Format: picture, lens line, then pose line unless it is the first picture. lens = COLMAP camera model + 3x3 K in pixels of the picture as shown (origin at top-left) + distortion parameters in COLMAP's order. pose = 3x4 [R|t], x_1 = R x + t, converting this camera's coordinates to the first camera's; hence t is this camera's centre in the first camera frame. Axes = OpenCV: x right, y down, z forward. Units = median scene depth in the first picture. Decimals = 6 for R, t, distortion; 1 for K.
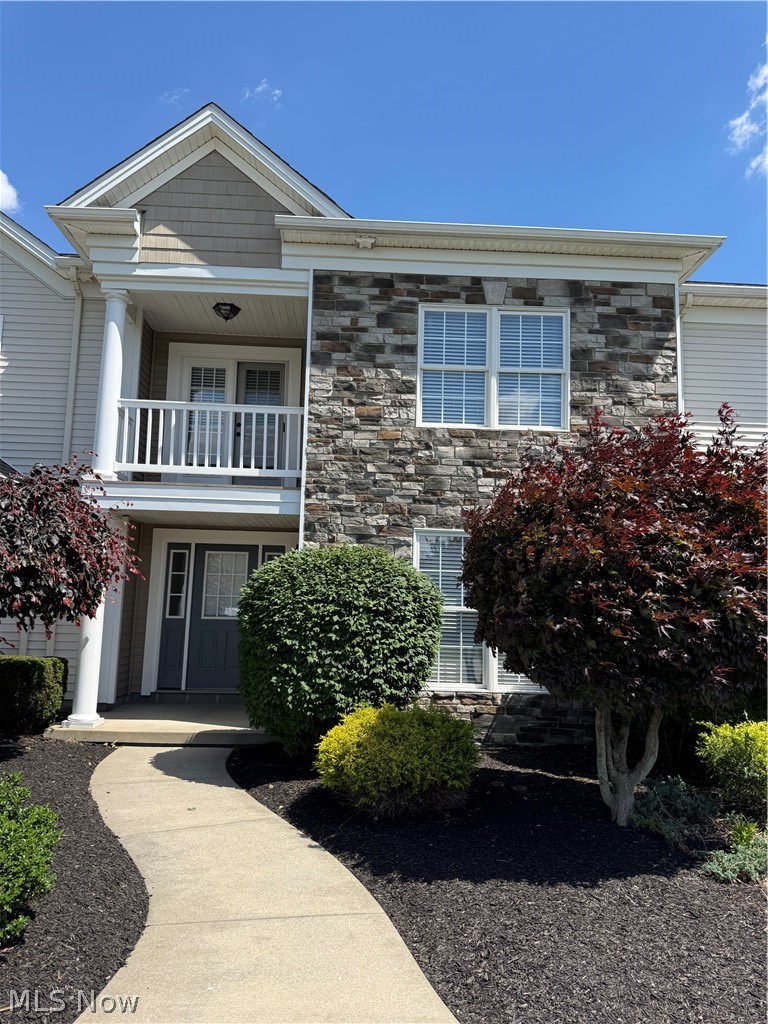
lens RADIAL K [[714.1, 0, 384.0], [0, 714.1, 512.0], [0, 0, 1]] dist [0.102189, -0.142163]
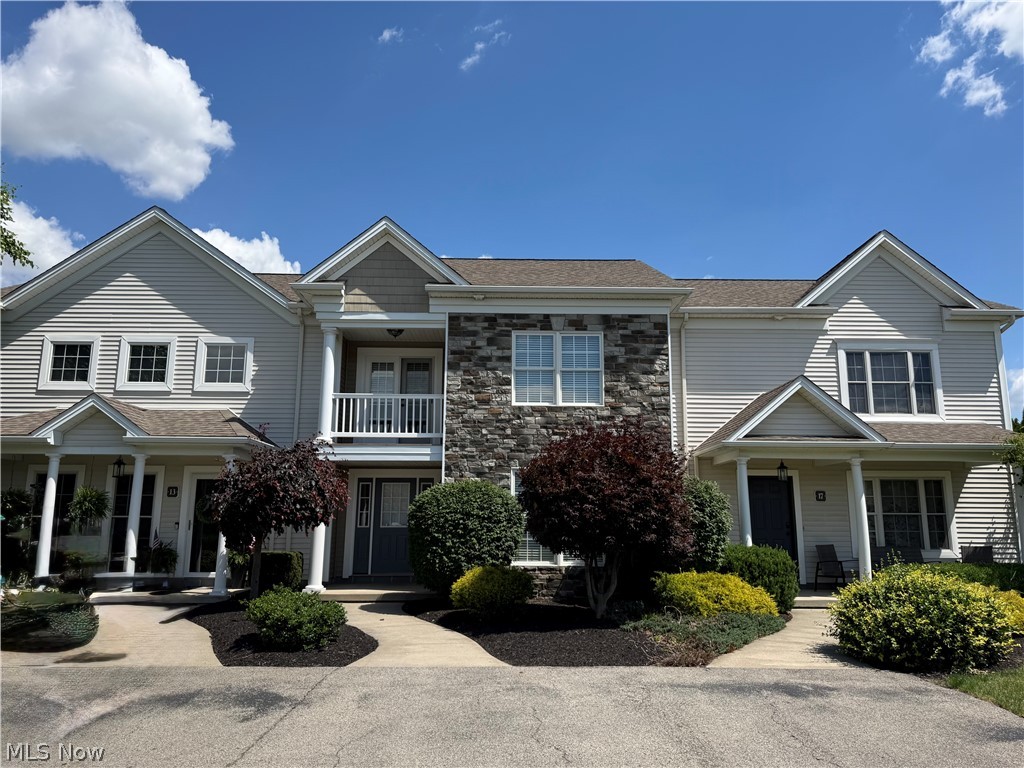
lens RADIAL K [[714.1, 0, 522.9], [0, 714.1, 389.5], [0, 0, 1]] dist [0.102189, -0.142163]
pose [[0.999607, -0.024477, -0.013640, 0.093448], [0.023726, 0.998328, -0.052711, -0.067909], [0.014907, 0.052367, 0.998517, -0.645003]]
